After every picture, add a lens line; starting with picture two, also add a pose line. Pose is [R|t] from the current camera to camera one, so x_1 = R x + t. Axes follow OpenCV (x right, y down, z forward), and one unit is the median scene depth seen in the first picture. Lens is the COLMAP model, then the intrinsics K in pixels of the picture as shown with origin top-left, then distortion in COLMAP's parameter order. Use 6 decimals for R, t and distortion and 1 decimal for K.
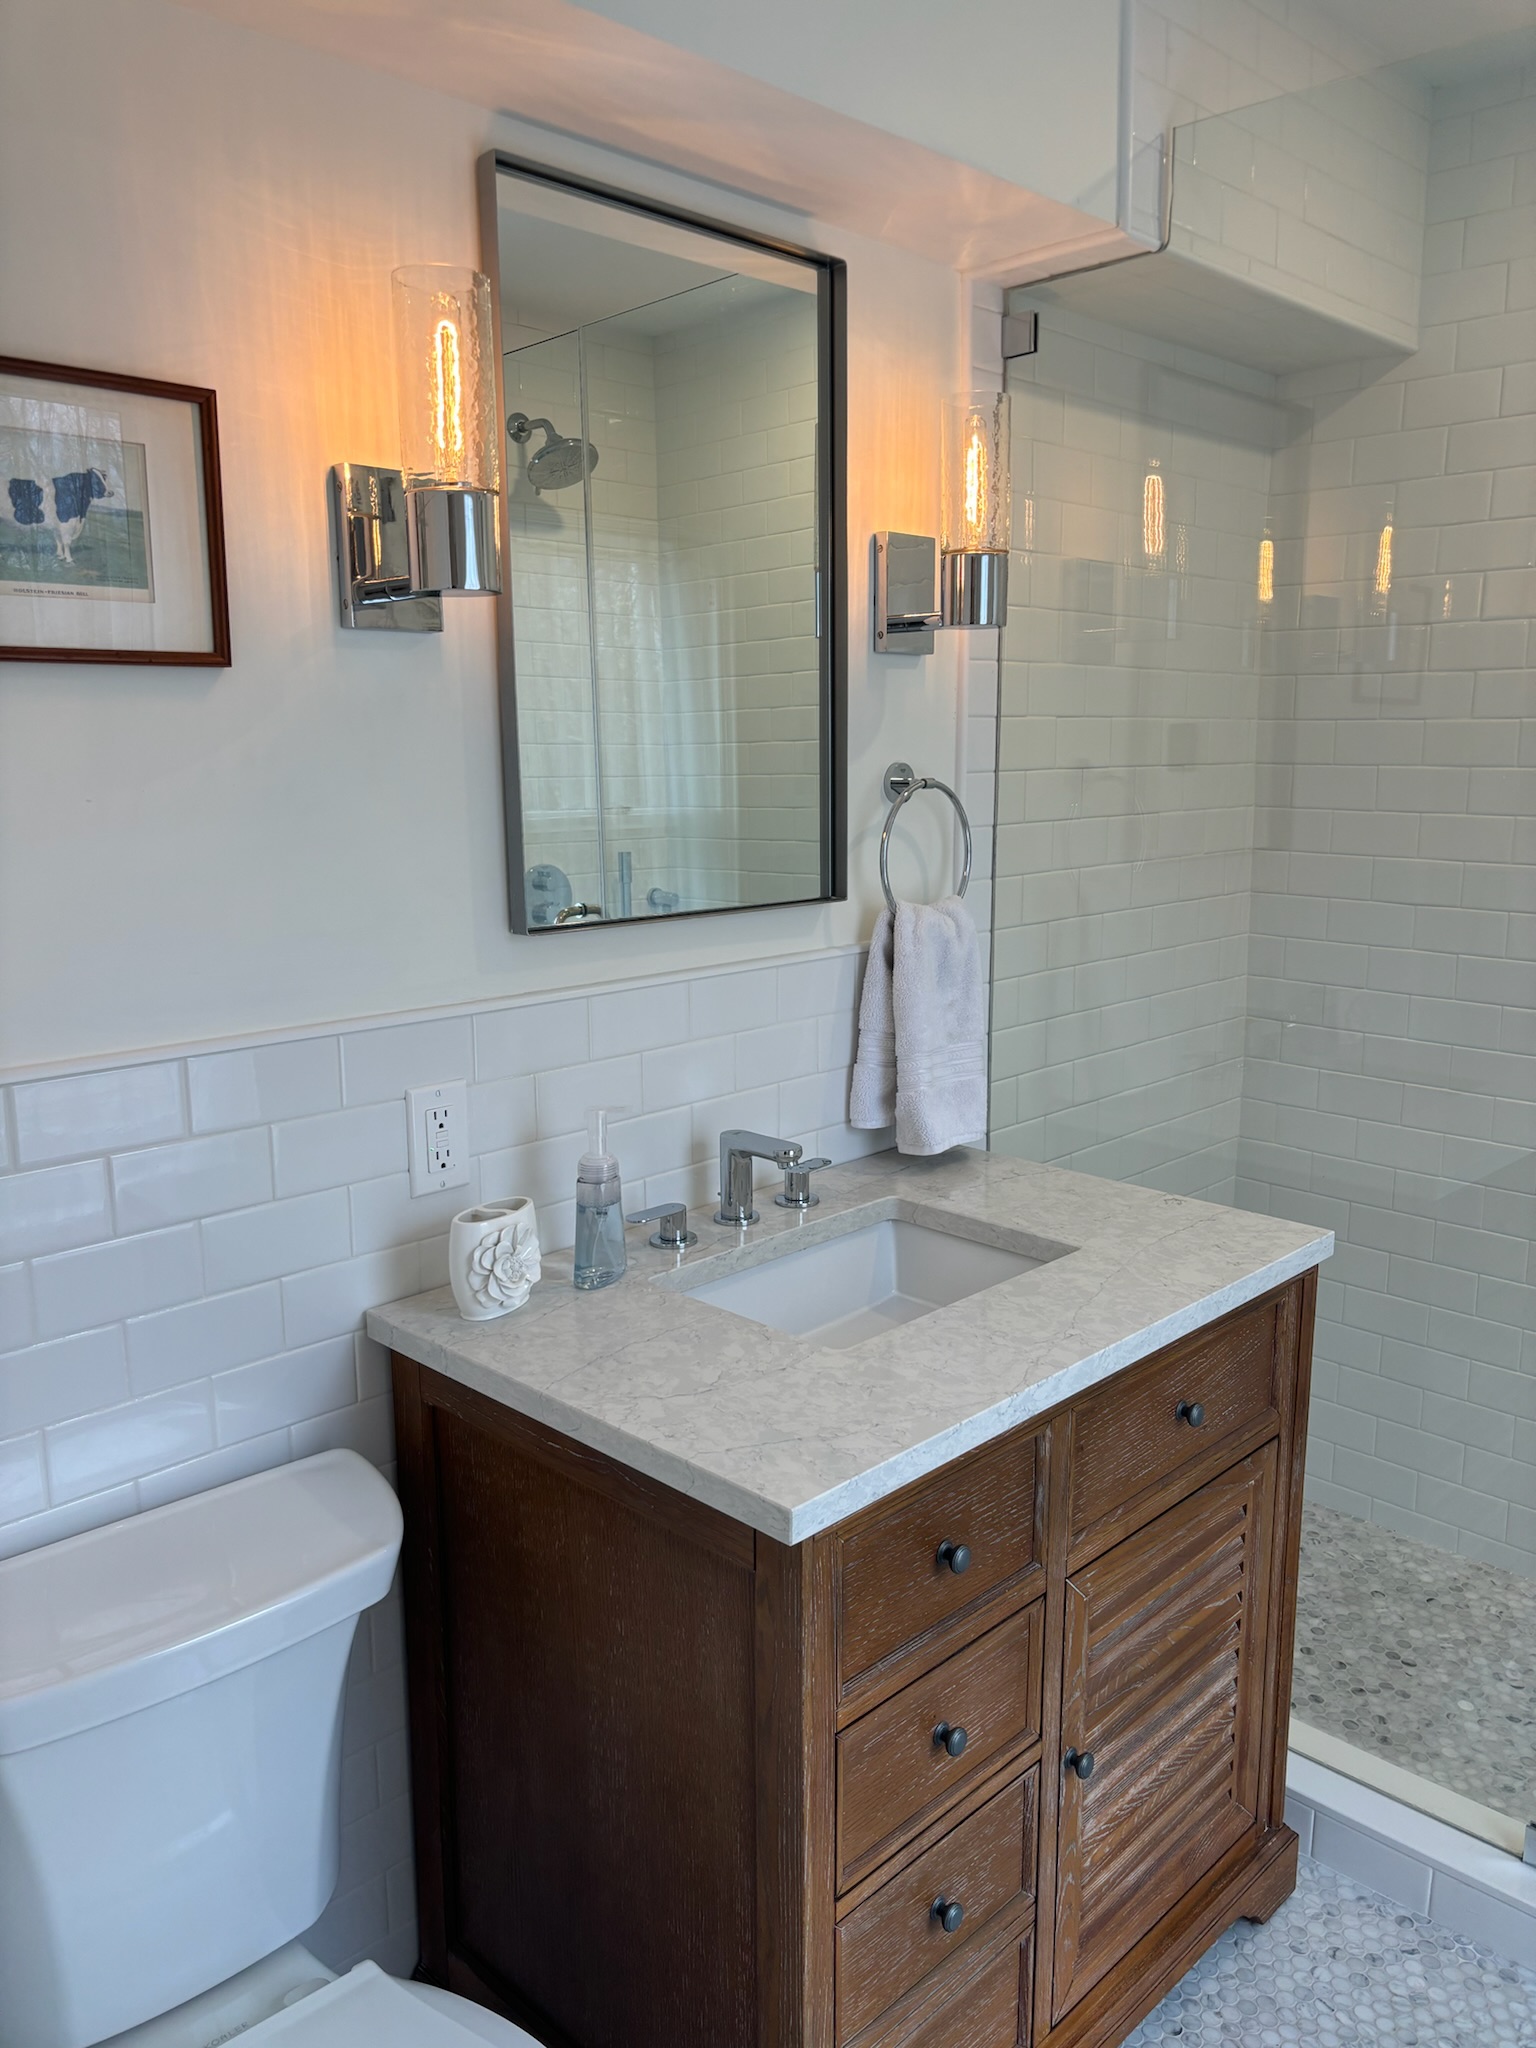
lens RADIAL K [[1544.9, 0, 768.0], [0, 1544.9, 1024.0], [0, 0, 1]] dist [0.063155, -0.084253]
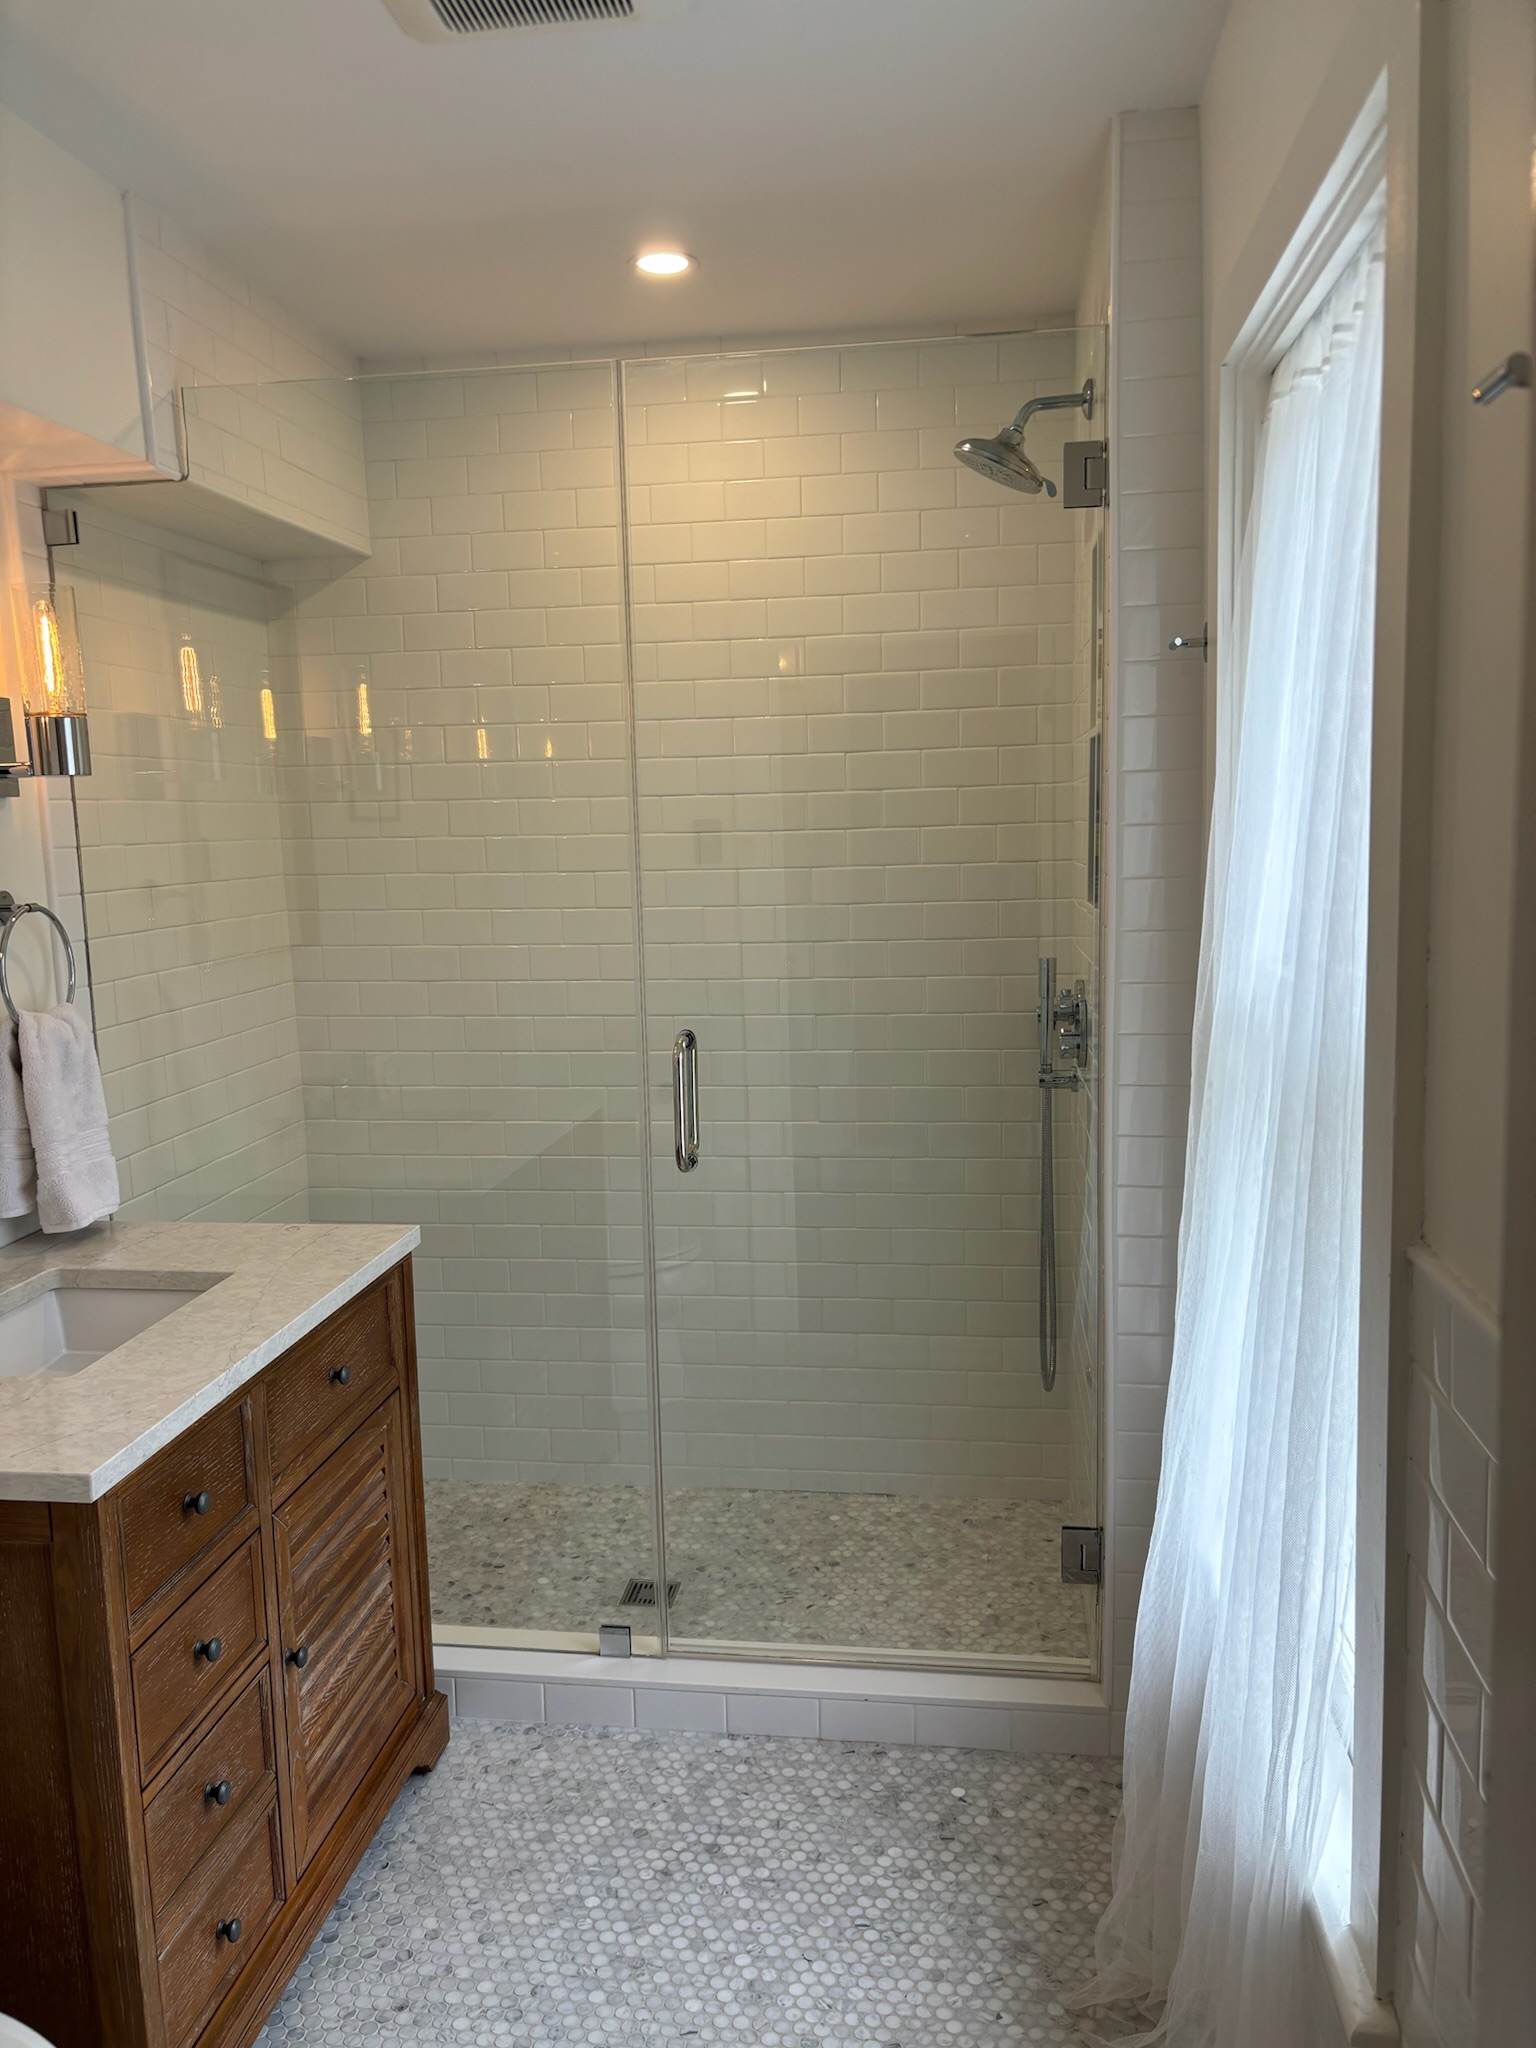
lens RADIAL K [[1520.8, 0, 768.0], [0, 1520.8, 1024.0], [0, 0, 1]] dist [-0.003963, 0.003242]
pose [[0.797960, -0.097590, 0.594757, -0.156931], [0.132632, 0.991047, -0.015332, 0.021599], [-0.587936, 0.091118, 0.803759, -0.242190]]
